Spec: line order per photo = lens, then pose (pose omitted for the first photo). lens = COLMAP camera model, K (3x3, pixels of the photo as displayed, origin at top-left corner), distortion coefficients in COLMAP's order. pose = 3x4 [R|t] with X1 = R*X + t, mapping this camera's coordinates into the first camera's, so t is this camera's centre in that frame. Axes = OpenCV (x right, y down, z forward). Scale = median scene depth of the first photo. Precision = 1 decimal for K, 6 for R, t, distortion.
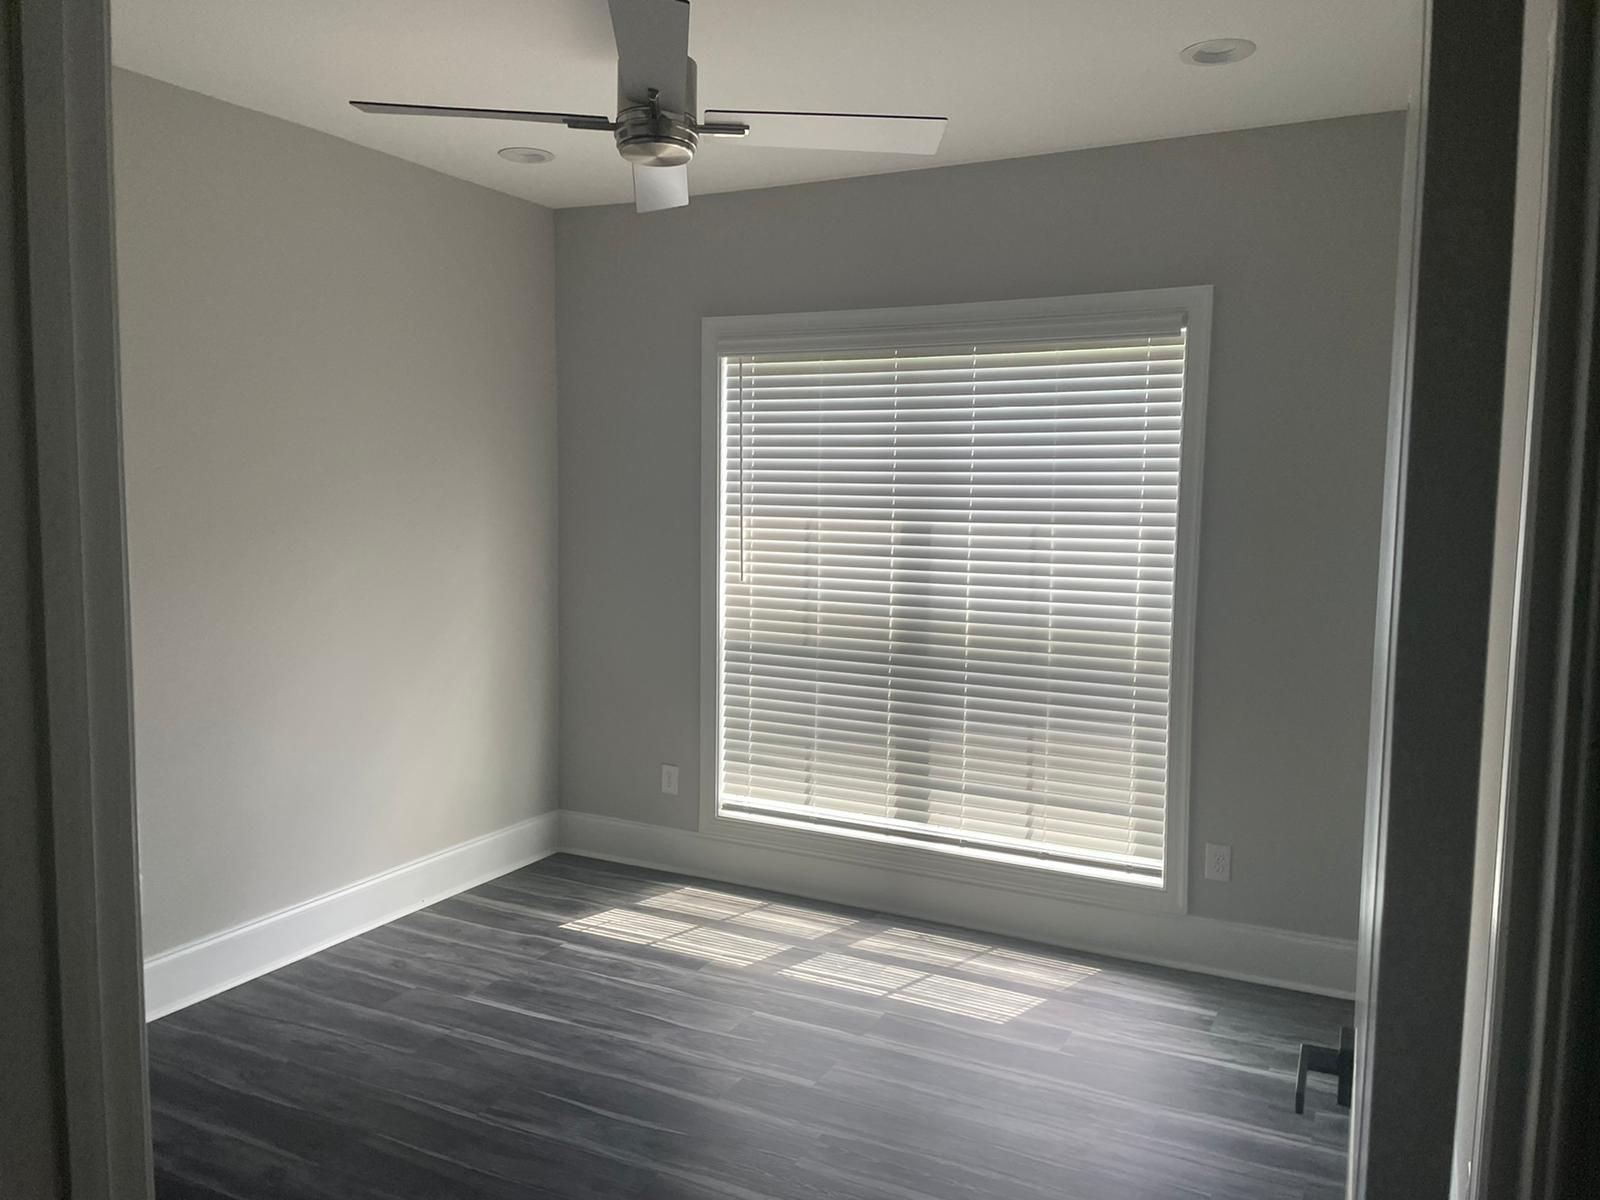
lens RADIAL K [[1157.3, 0, 800.0], [0, 1157.3, 600.0], [0, 0, 1]] dist [0.115541, -0.164693]
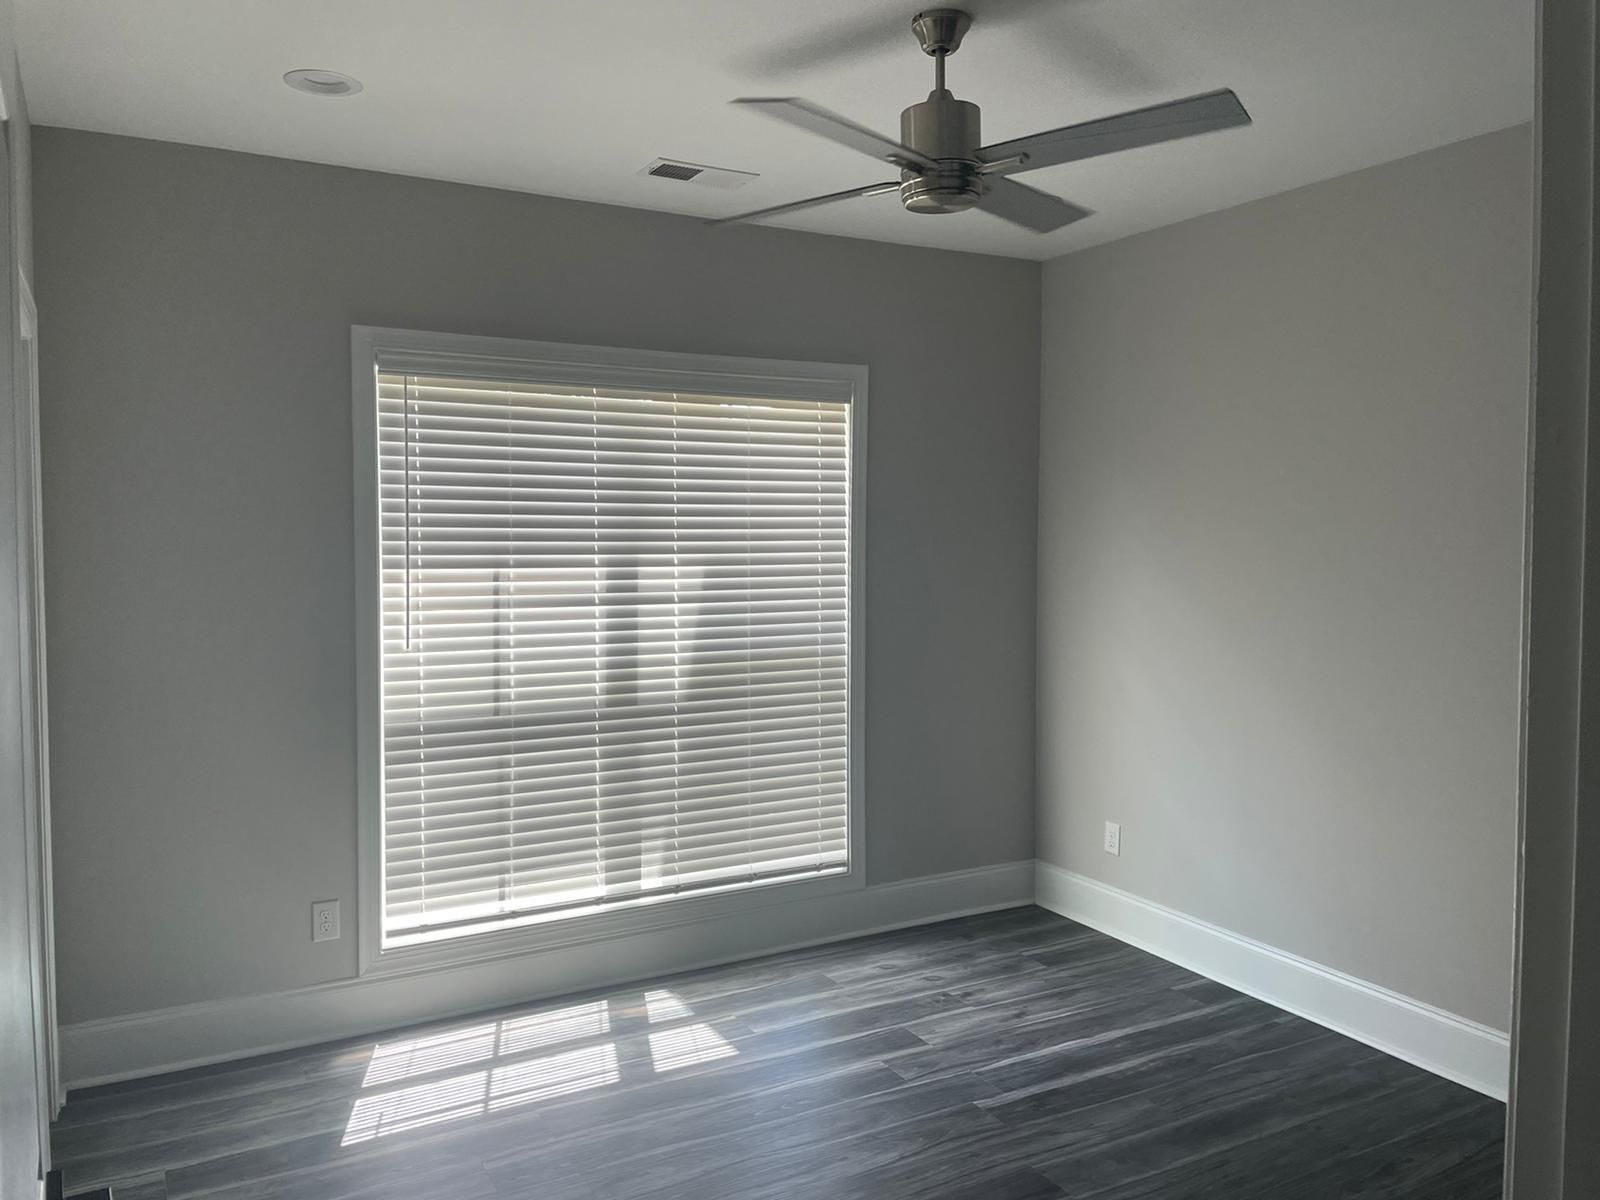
lens RADIAL K [[1210.0, 0, 800.0], [0, 1210.0, 600.0], [0, 0, 1]] dist [0.082516, -0.113711]
pose [[0.564861, -0.058876, 0.823083, -0.618354], [0.088433, 0.996026, 0.010557, -0.036554], [-0.820434, 0.066824, 0.567823, 0.294312]]
